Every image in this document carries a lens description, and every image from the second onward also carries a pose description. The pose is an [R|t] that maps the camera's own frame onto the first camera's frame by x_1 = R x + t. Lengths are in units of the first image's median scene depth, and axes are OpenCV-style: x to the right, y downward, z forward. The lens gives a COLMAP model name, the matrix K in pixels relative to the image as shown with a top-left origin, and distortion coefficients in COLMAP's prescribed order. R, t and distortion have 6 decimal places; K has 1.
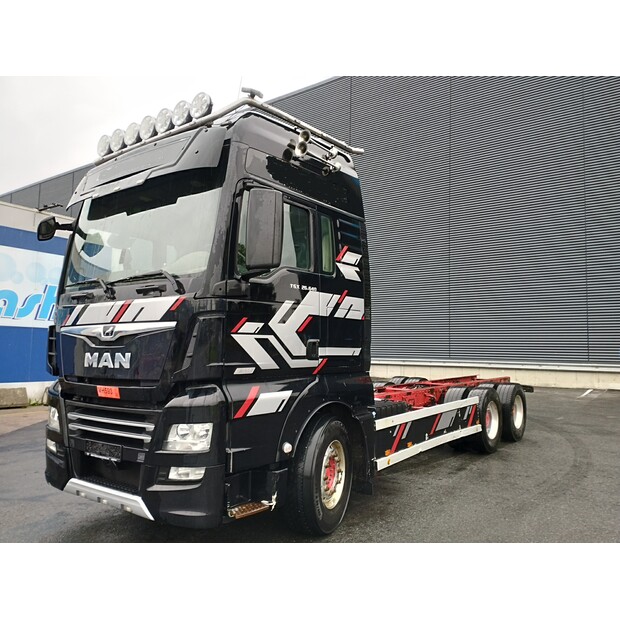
lens RADIAL K [[516.8, 0, 310.0], [0, 516.8, 313.7], [0, 0, 1]] dist [0.113813, -0.124339]
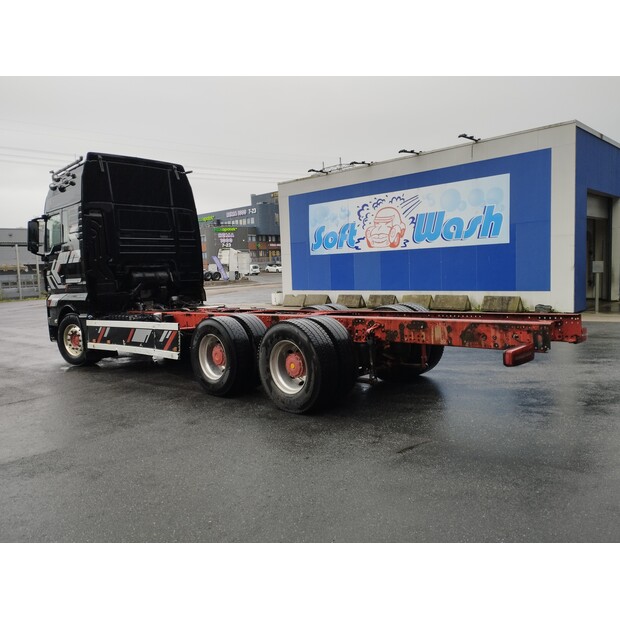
lens RADIAL K [[516.8, 0, 310.0], [0, 516.8, 313.7], [0, 0, 1]] dist [0.113813, -0.124339]
pose [[-0.108136, 0.082046, -0.990745, 1.284196], [0.108565, 0.991603, 0.070267, 0.102767], [0.988190, -0.099962, -0.116136, 1.404572]]
